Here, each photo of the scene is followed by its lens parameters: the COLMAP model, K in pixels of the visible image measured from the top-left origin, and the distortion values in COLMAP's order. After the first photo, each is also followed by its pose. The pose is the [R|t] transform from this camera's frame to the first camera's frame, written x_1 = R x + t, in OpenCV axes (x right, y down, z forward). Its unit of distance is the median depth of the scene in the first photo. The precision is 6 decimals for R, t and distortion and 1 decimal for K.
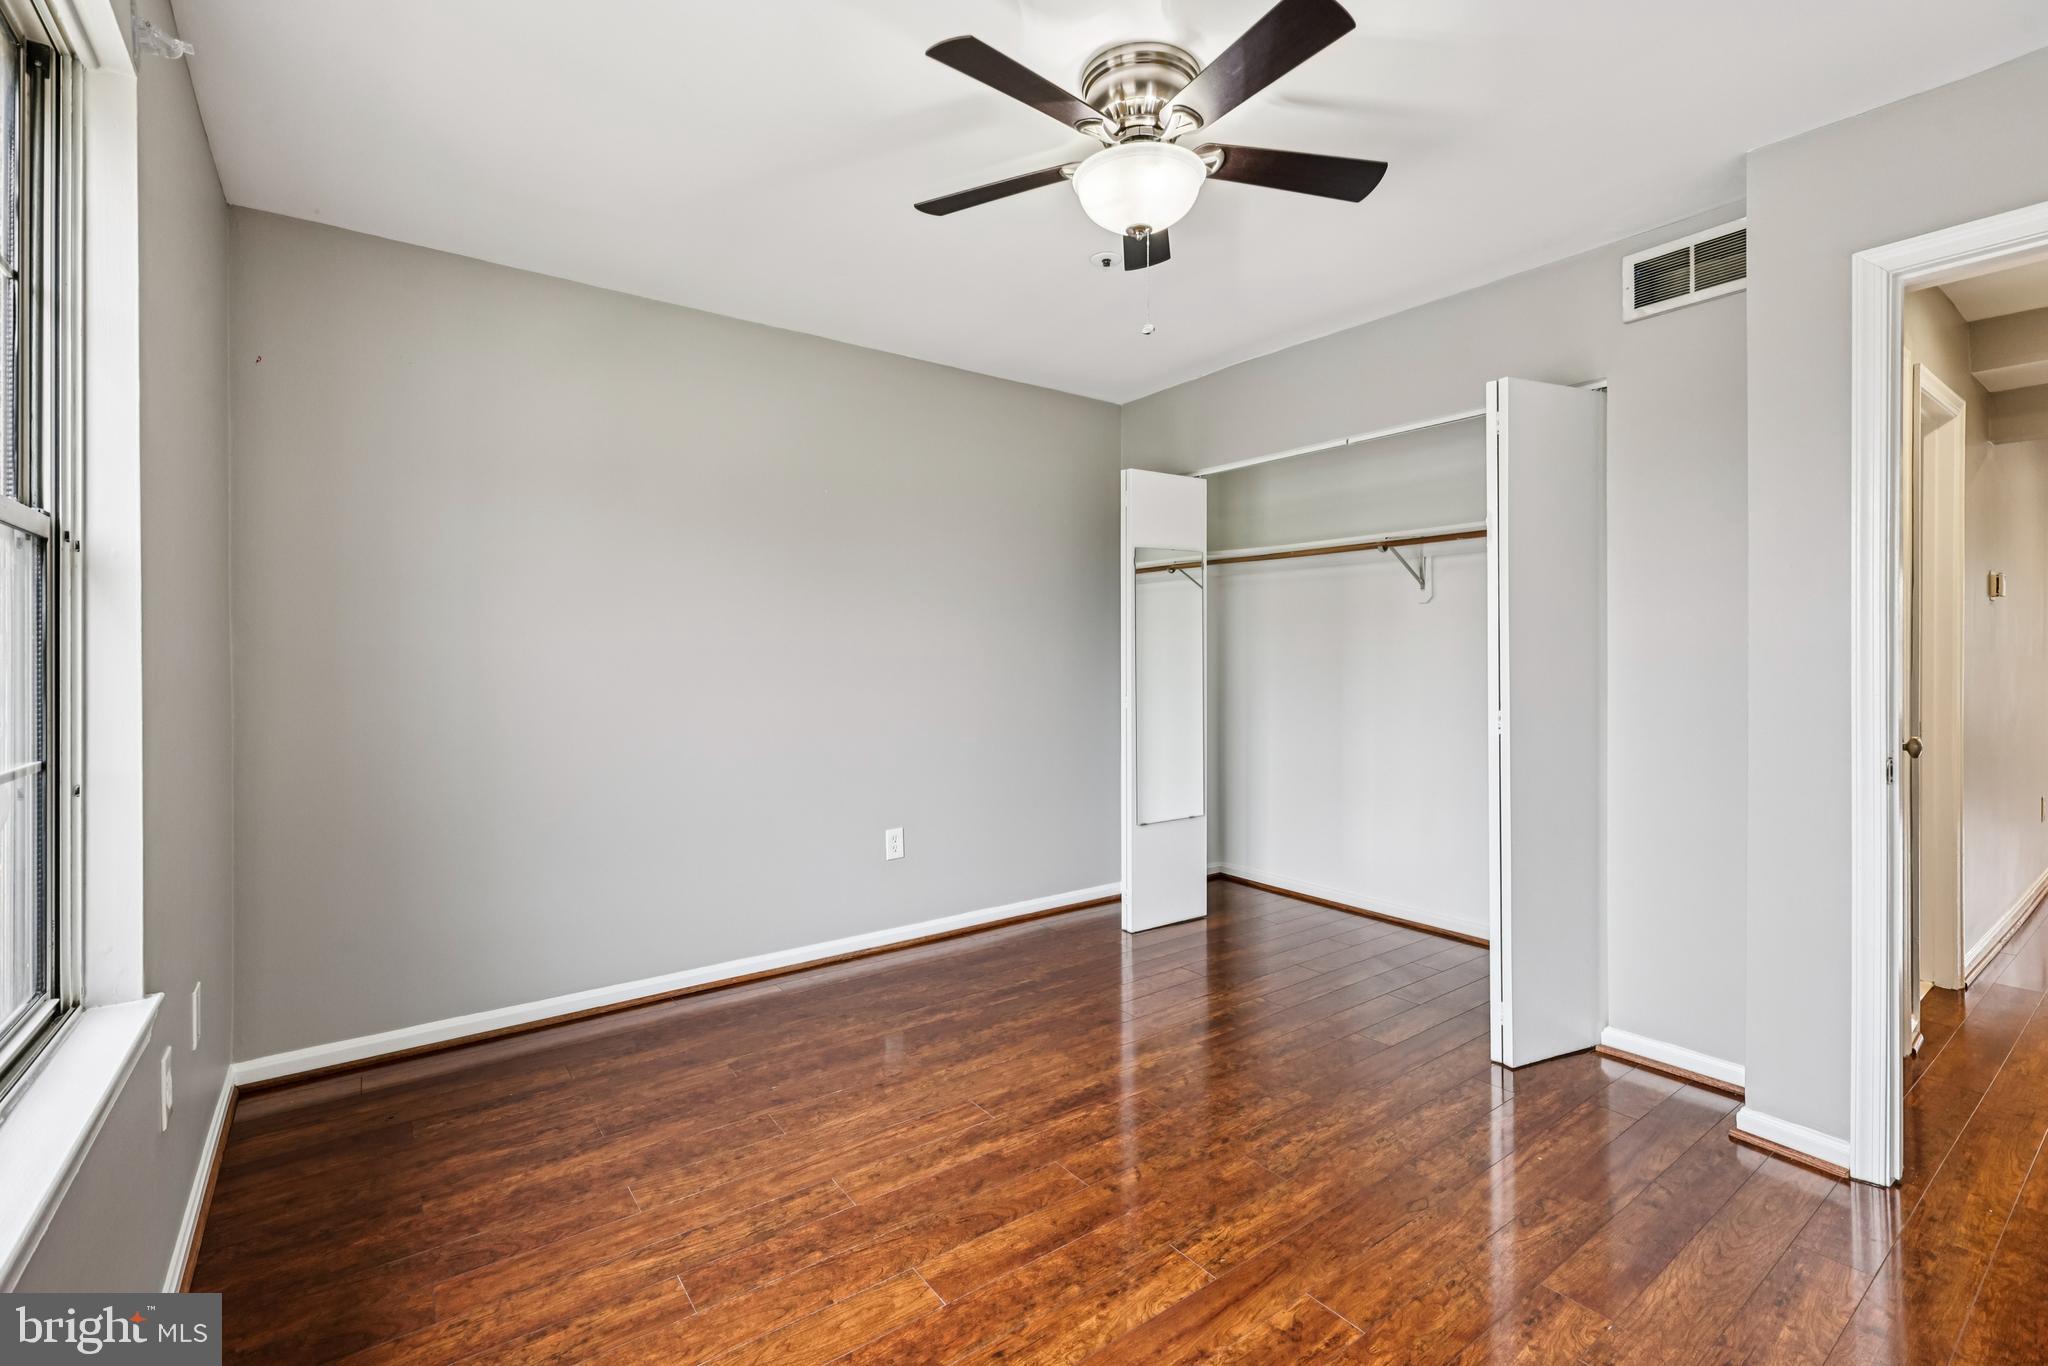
lens RADIAL K [[891.4, 0, 1017.6], [0, 891.4, 662.4], [0, 0, 1]] dist [0.004034, -0.000828]
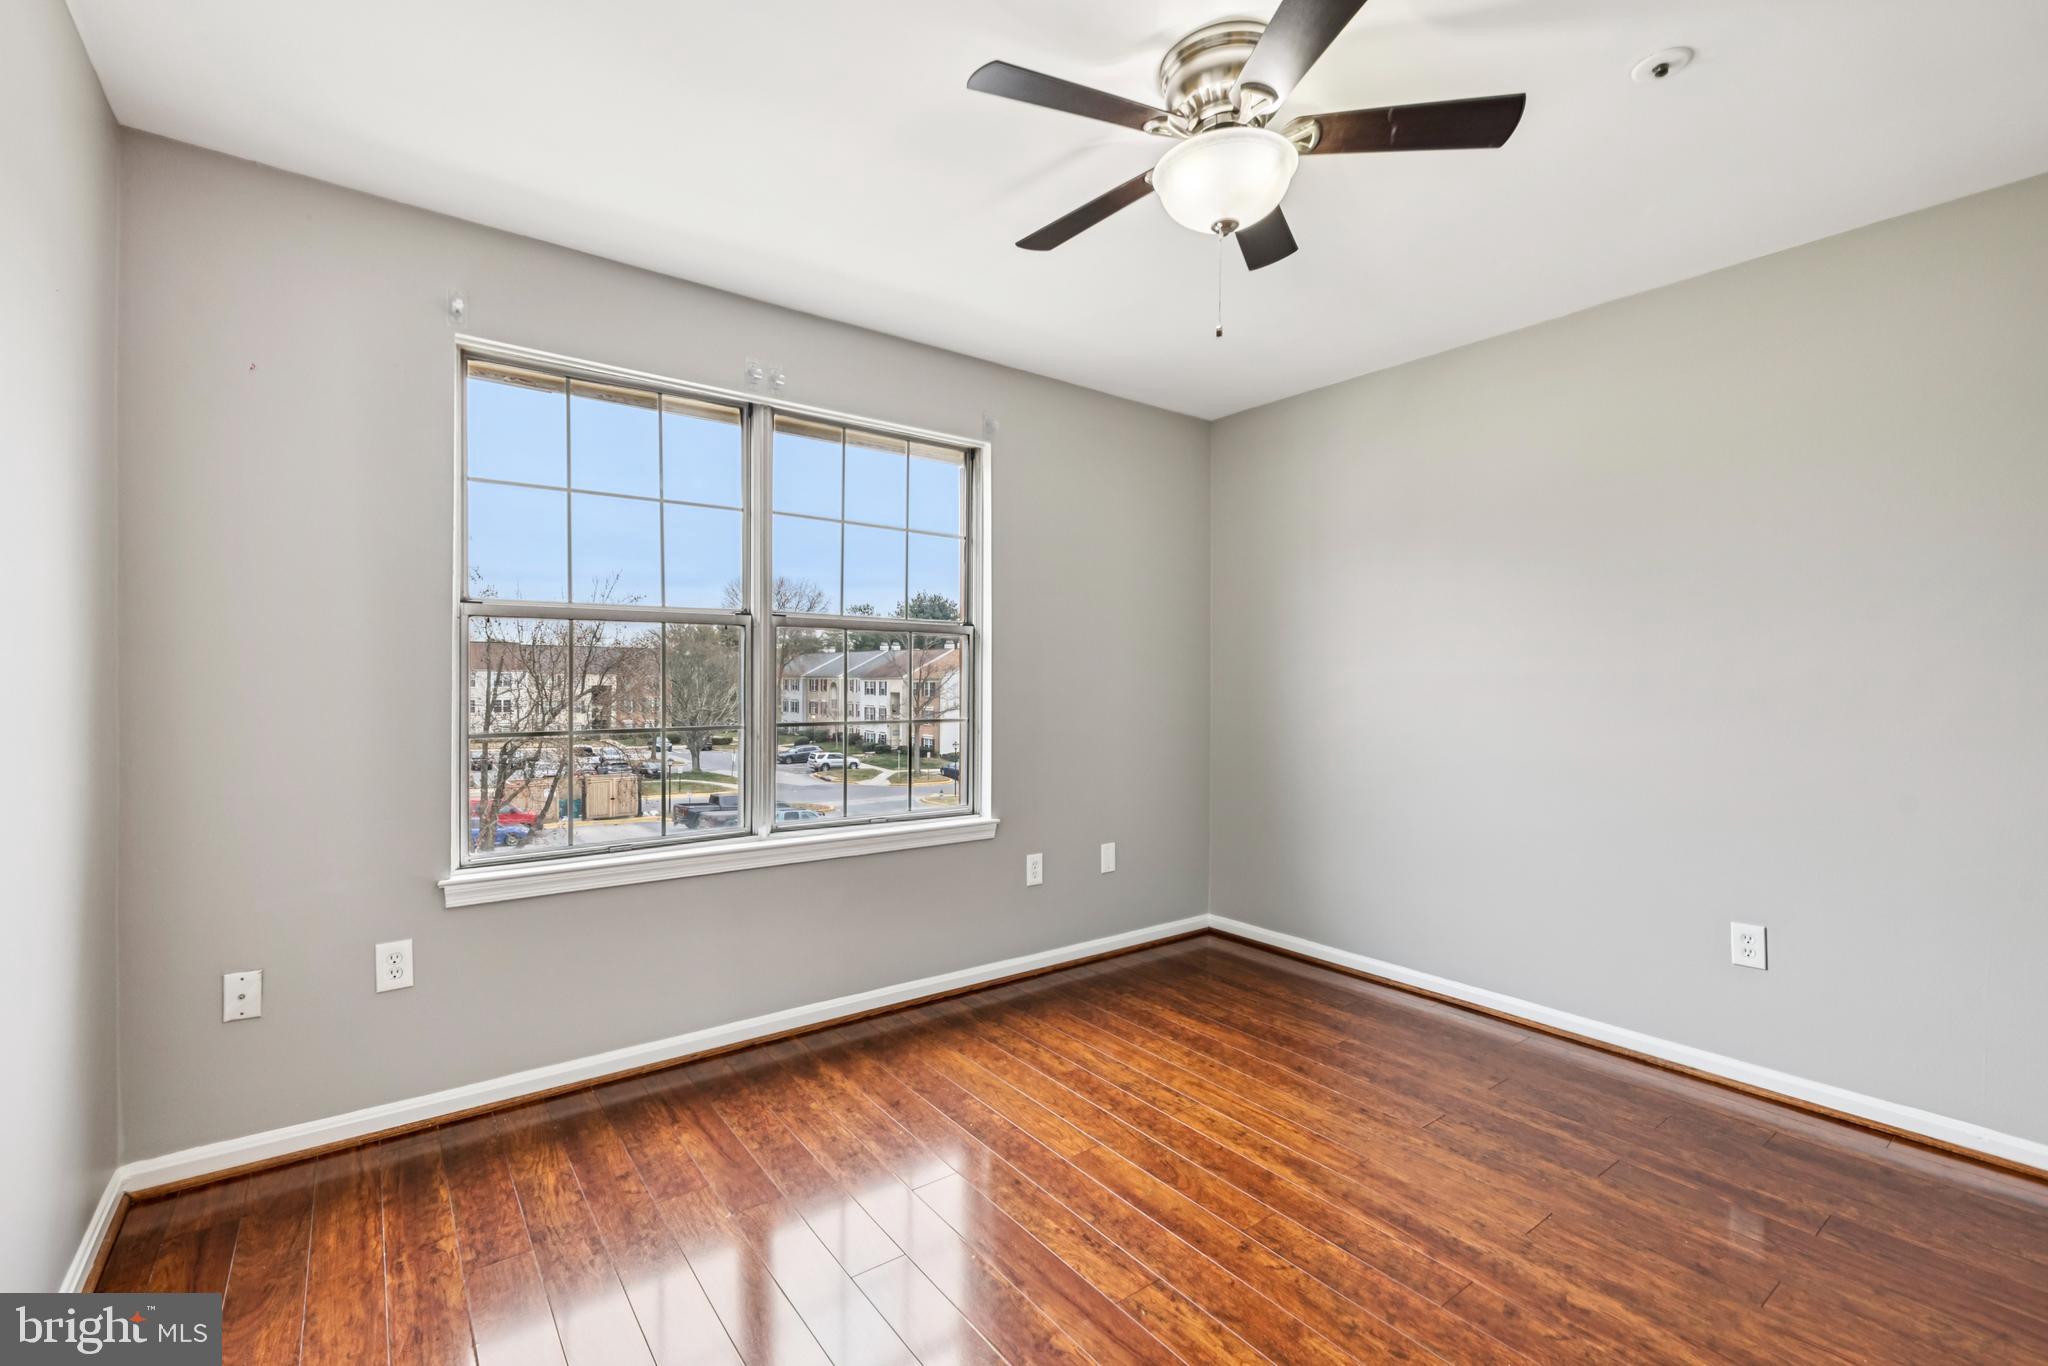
lens RADIAL K [[891.4, 0, 1029.2], [0, 891.4, 686.9], [0, 0, 1]] dist [0.004034, -0.000828]
pose [[0.016107, 0.010023, -0.999820, 0.977610], [-0.012155, 0.999878, 0.009828, -0.004556], [0.999796, 0.011995, 0.016227, 0.712229]]
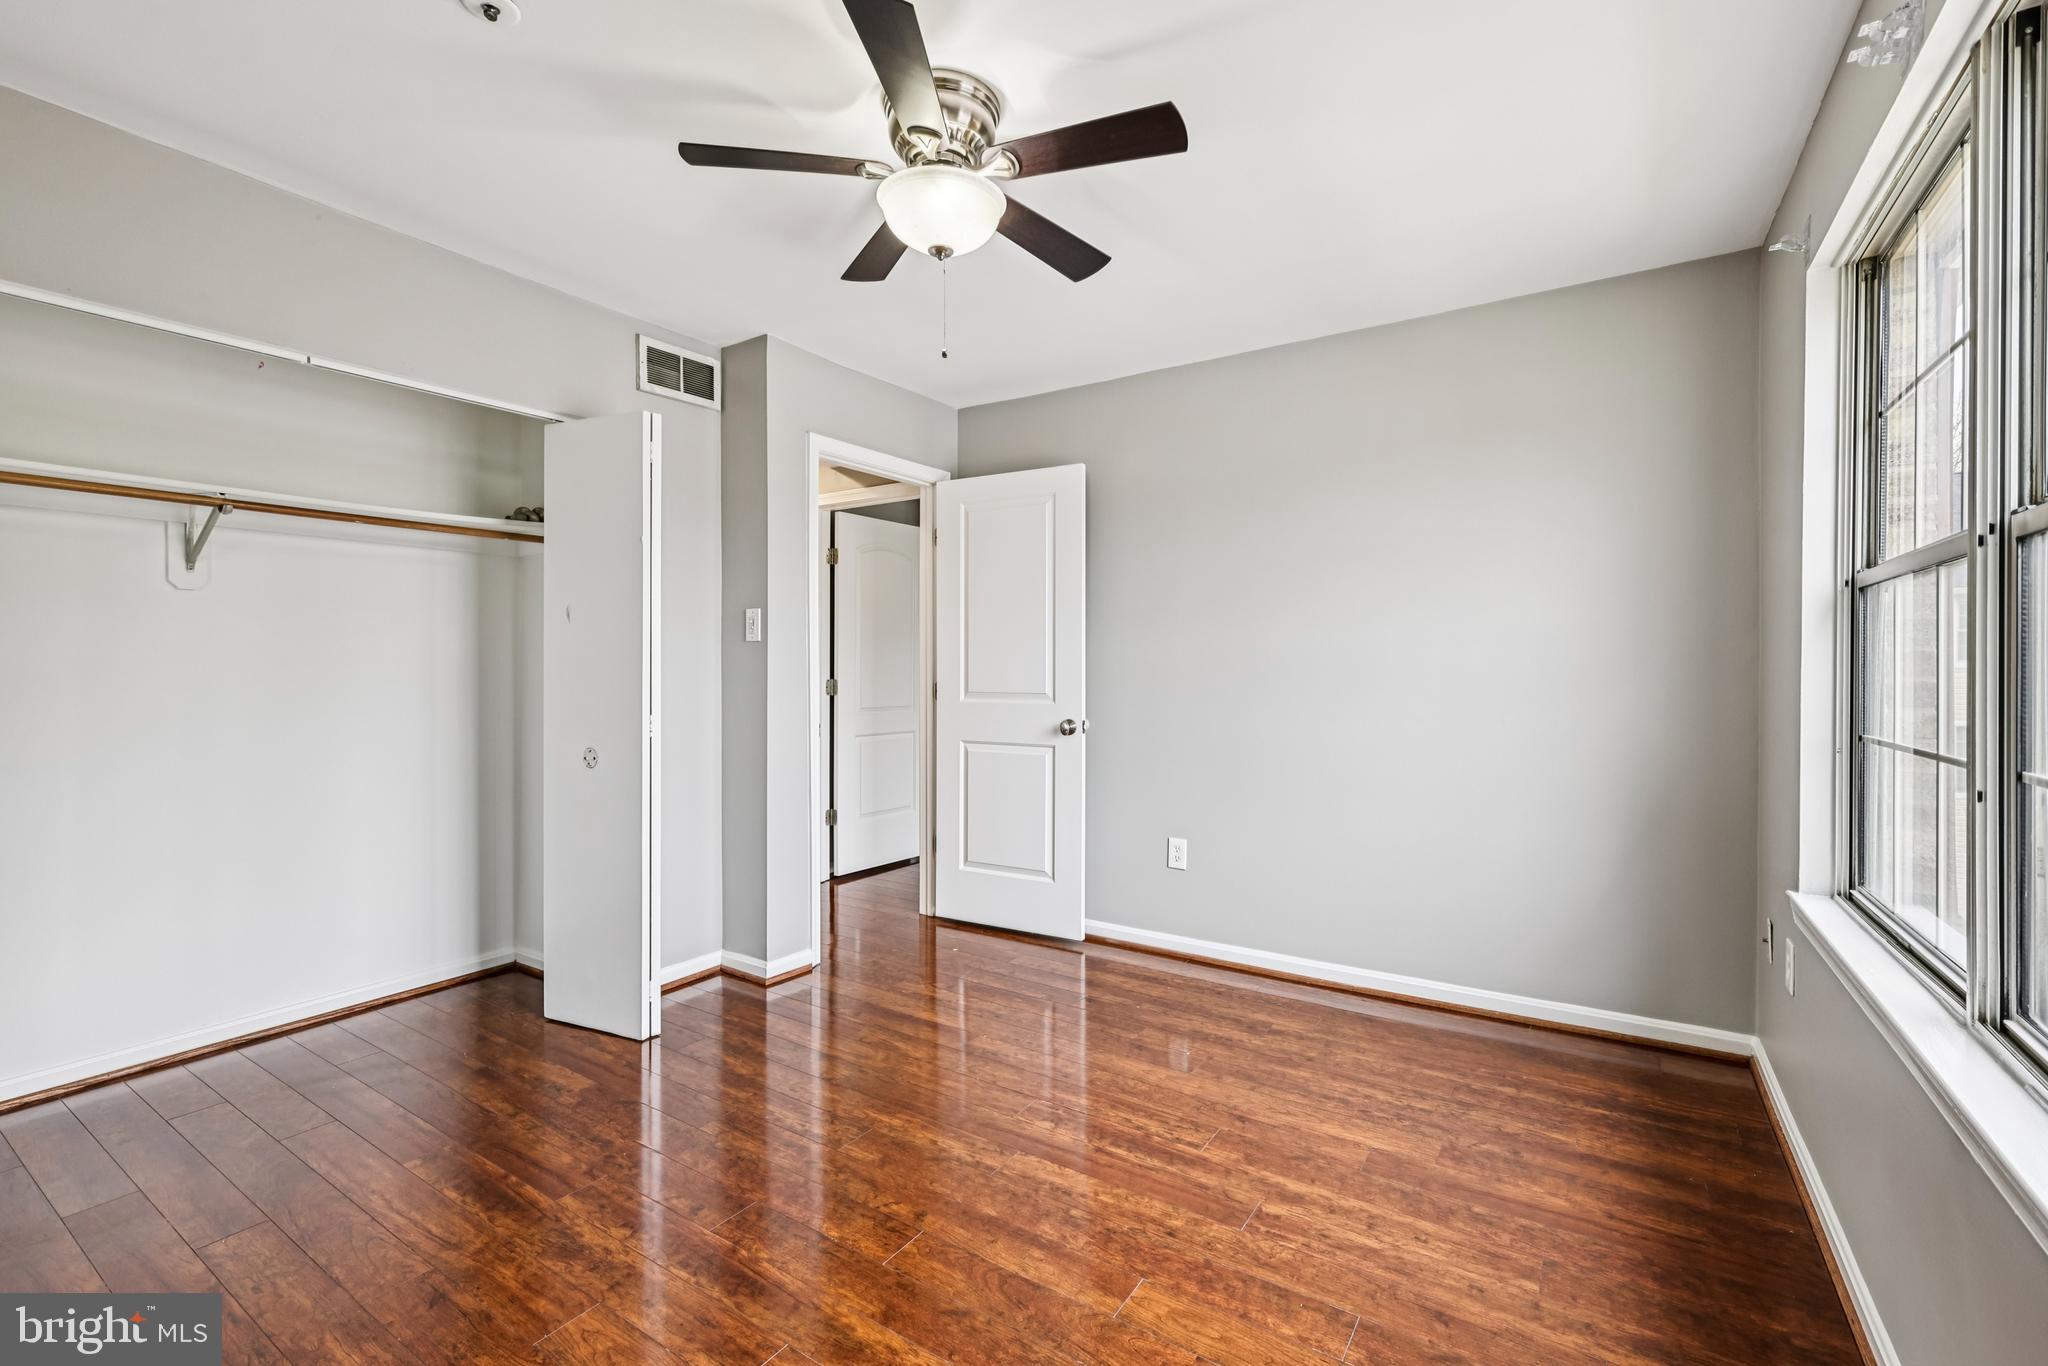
lens RADIAL K [[891.4, 0, 1029.2], [0, 891.4, 678.4], [0, 0, 1]] dist [0.004034, -0.000828]
pose [[-0.351961, -0.011798, 0.935940, -0.786722], [0.008741, 0.999836, 0.015890, -0.005608], [-0.935974, 0.013774, -0.351800, 1.156784]]
